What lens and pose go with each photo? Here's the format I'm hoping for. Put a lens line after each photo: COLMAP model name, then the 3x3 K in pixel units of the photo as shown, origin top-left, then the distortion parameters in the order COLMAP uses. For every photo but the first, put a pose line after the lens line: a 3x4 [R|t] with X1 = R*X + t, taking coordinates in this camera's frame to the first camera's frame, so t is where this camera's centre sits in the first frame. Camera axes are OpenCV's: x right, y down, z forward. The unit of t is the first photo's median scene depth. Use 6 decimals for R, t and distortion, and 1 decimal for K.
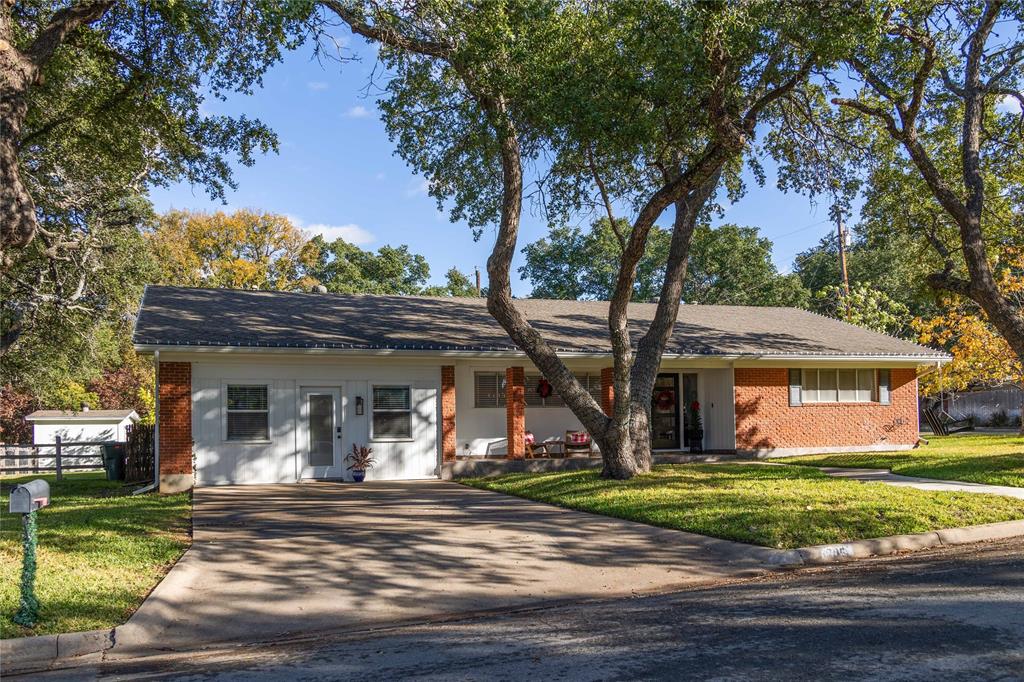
lens RADIAL K [[946.5, 0, 503.3], [0, 946.5, 388.4], [0, 0, 1]] dist [0.015540, 0.000000]
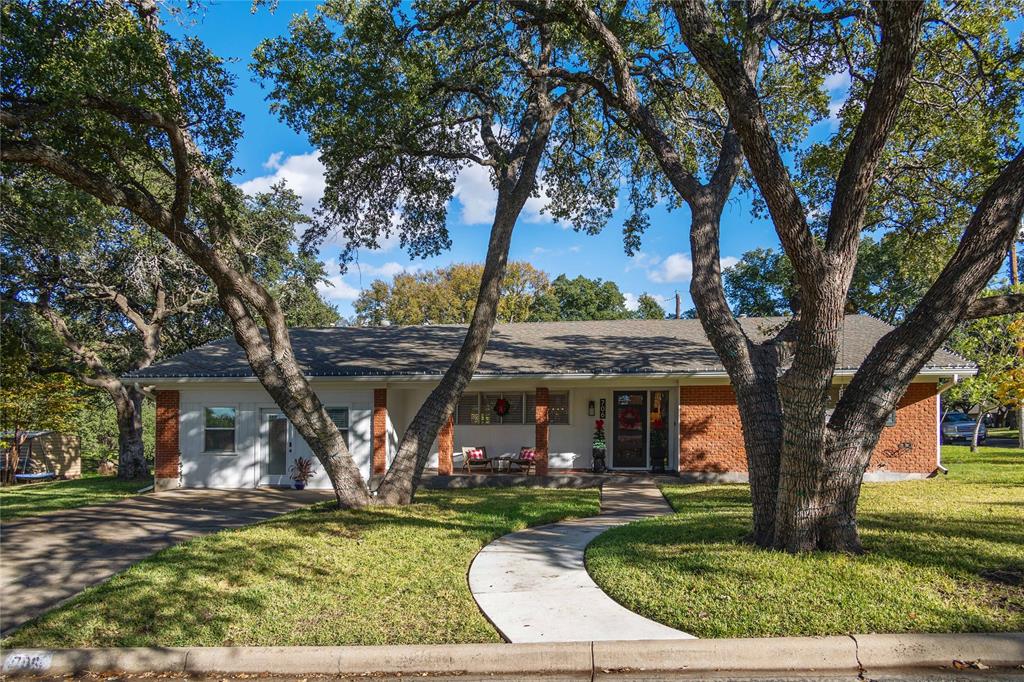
lens RADIAL K [[691.5, 0, 516.9], [0, 691.5, 404.3], [0, 0, 1]] dist [0.041203, 0.000752]
pose [[0.894901, -0.000121, -0.446265, 0.456051], [0.011454, 0.999677, 0.022697, -0.023238], [0.446118, -0.025423, 0.894613, 0.343971]]
